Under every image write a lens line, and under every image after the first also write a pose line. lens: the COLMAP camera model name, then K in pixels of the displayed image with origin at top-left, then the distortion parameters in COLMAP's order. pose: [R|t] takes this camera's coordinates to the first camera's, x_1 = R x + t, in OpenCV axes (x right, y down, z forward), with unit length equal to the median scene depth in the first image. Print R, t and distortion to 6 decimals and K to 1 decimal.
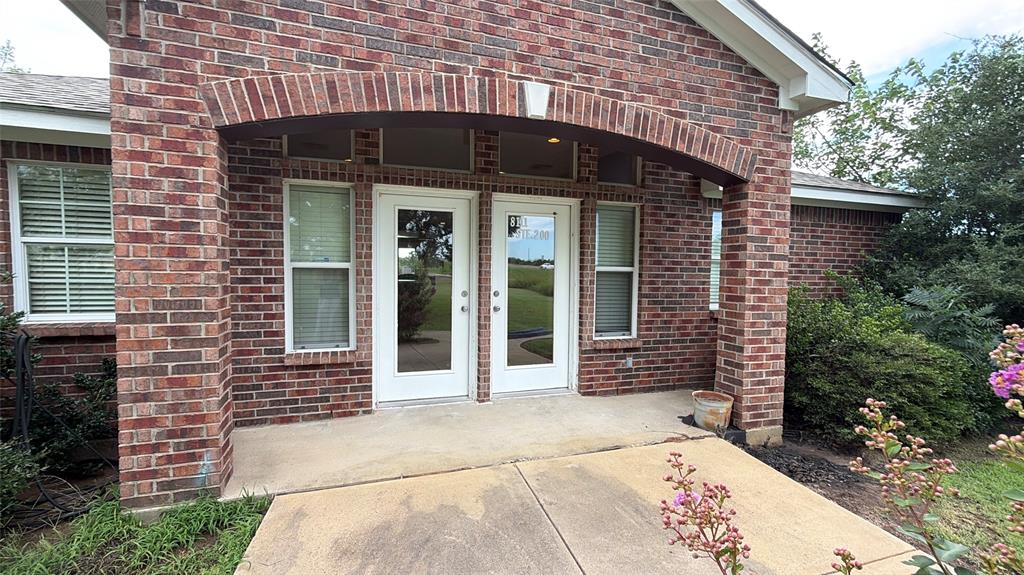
lens RADIAL K [[459.7, 0, 508.8], [0, 459.7, 285.8], [0, 0, 1]] dist [-0.001525, 0.000076]
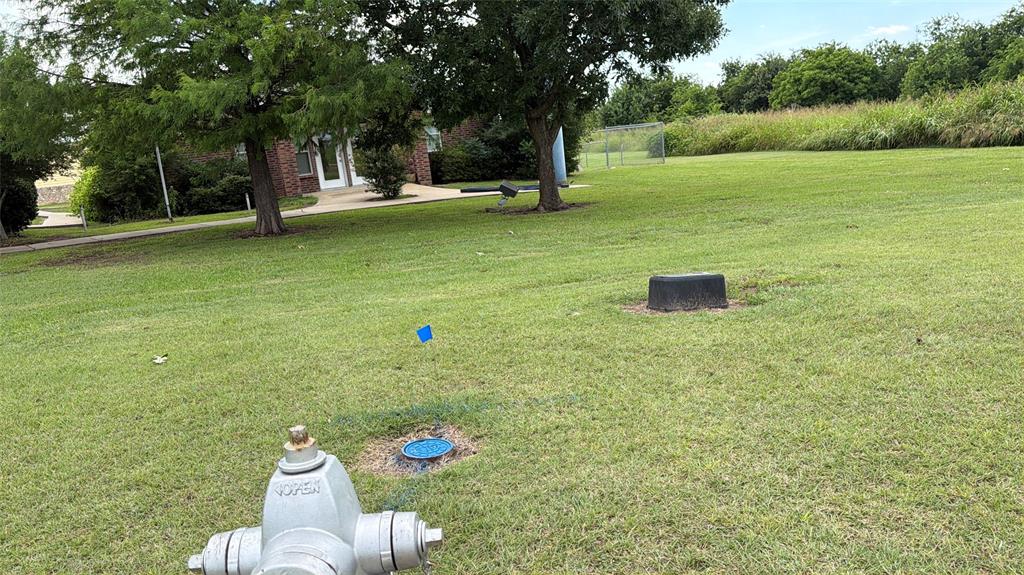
lens RADIAL K [[795.5, 0, 515.7], [0, 795.5, 290.9], [0, 0, 1]] dist [0.011288, -0.001910]
pose [[0.978871, -0.149548, 0.139455, 0.212830], [0.128243, 0.980186, 0.150960, 0.280283], [-0.159268, -0.129886, 0.978654, -5.285697]]
